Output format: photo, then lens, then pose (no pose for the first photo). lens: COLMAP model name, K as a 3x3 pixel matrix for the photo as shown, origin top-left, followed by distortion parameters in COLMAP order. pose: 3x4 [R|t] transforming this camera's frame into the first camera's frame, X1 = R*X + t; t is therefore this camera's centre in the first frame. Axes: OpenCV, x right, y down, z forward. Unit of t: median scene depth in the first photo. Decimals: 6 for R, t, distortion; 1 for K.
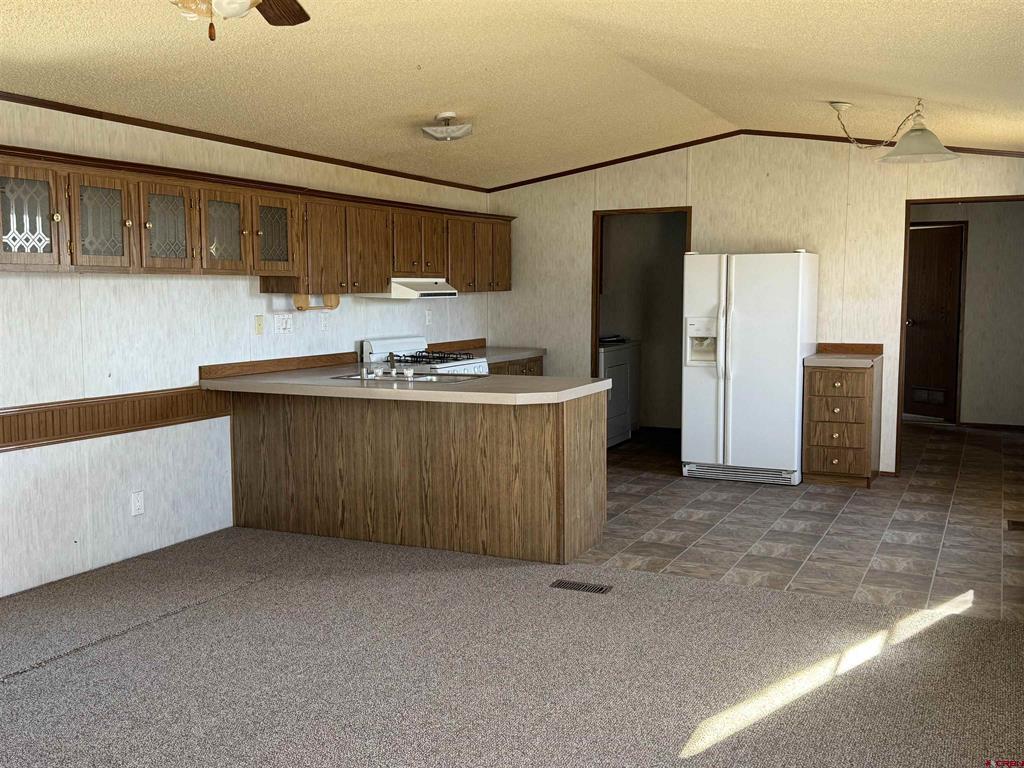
lens RADIAL K [[1023.3, 0, 506.1], [0, 1023.3, 385.1], [0, 0, 1]] dist [0.064935, 0.000000]
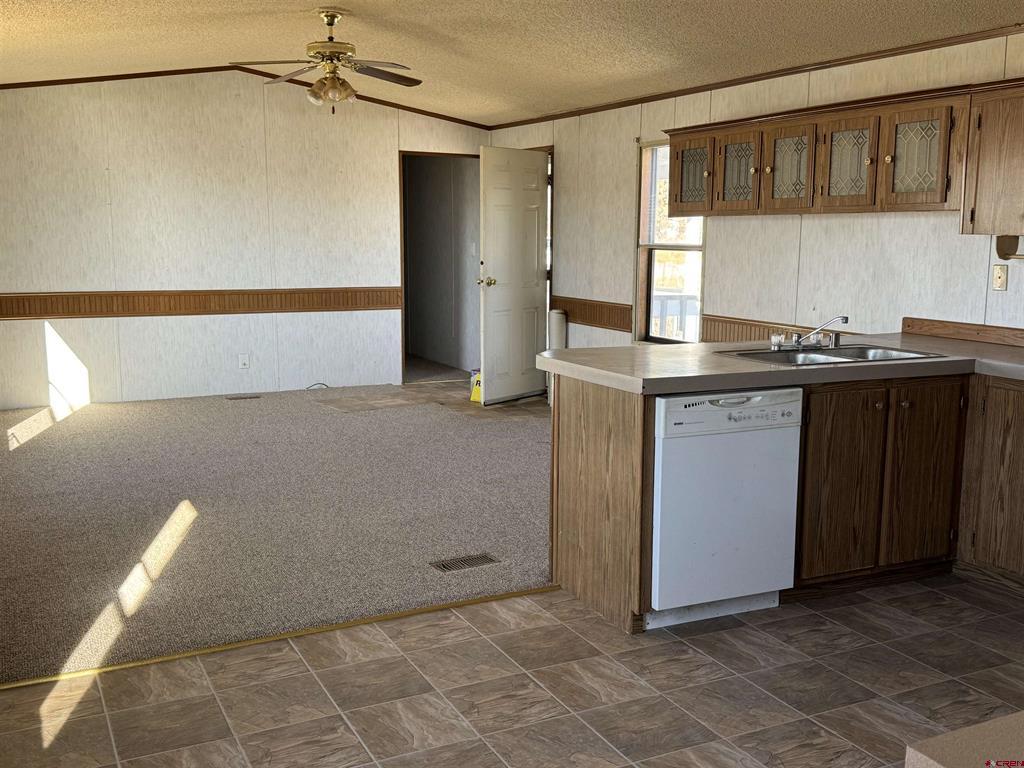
lens RADIAL K [[1023.3, 0, 503.6], [0, 1023.3, 386.2], [0, 0, 1]] dist [0.064935, 0.000000]
pose [[-0.627392, 0.117115, -0.769847, 0.663176], [-0.076030, 0.974689, 0.210238, -0.132508], [0.774983, 0.190433, -0.602608, 1.405349]]
